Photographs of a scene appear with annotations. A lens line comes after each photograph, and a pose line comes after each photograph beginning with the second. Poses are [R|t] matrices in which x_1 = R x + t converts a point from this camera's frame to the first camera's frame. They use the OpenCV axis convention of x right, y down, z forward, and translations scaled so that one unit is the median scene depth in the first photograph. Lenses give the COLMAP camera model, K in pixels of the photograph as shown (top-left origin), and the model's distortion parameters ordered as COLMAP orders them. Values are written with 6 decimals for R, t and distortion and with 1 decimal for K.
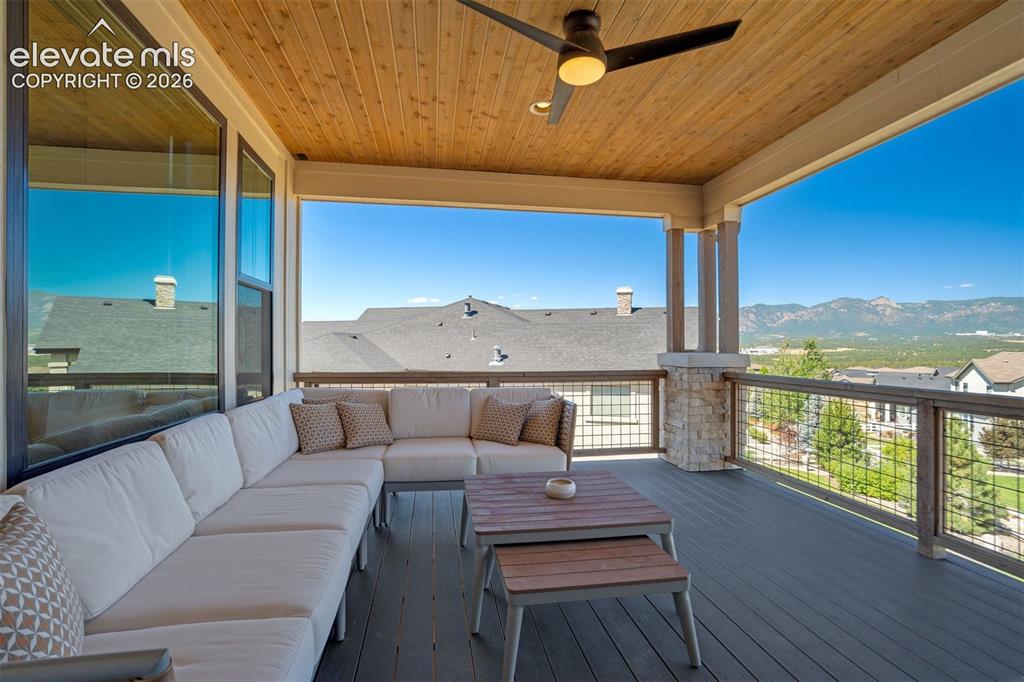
lens RADIAL K [[475.2, 0, 512.9], [0, 475.2, 342.8], [0, 0, 1]] dist [-0.043065, 0.013309]
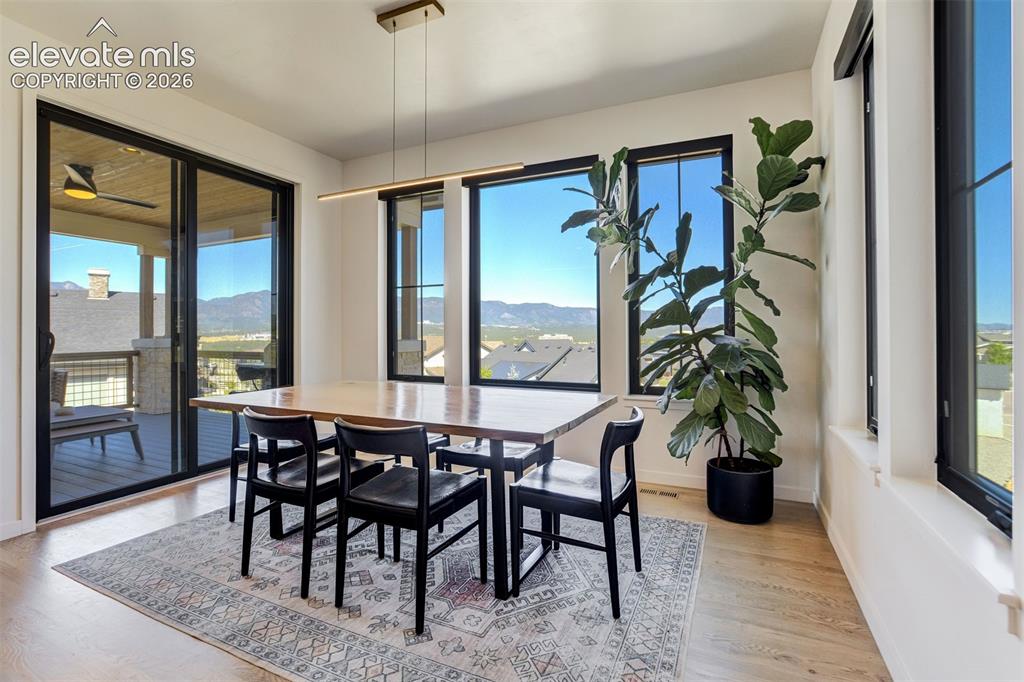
lens RADIAL K [[475.2, 0, 518.0], [0, 475.2, 331.0], [0, 0, 1]] dist [-0.043065, 0.013309]
pose [[0.564682, 0.002611, 0.825304, -0.200401], [-0.005994, 0.999982, 0.000937, -0.011002], [-0.825287, -0.005476, 0.564687, -0.783700]]
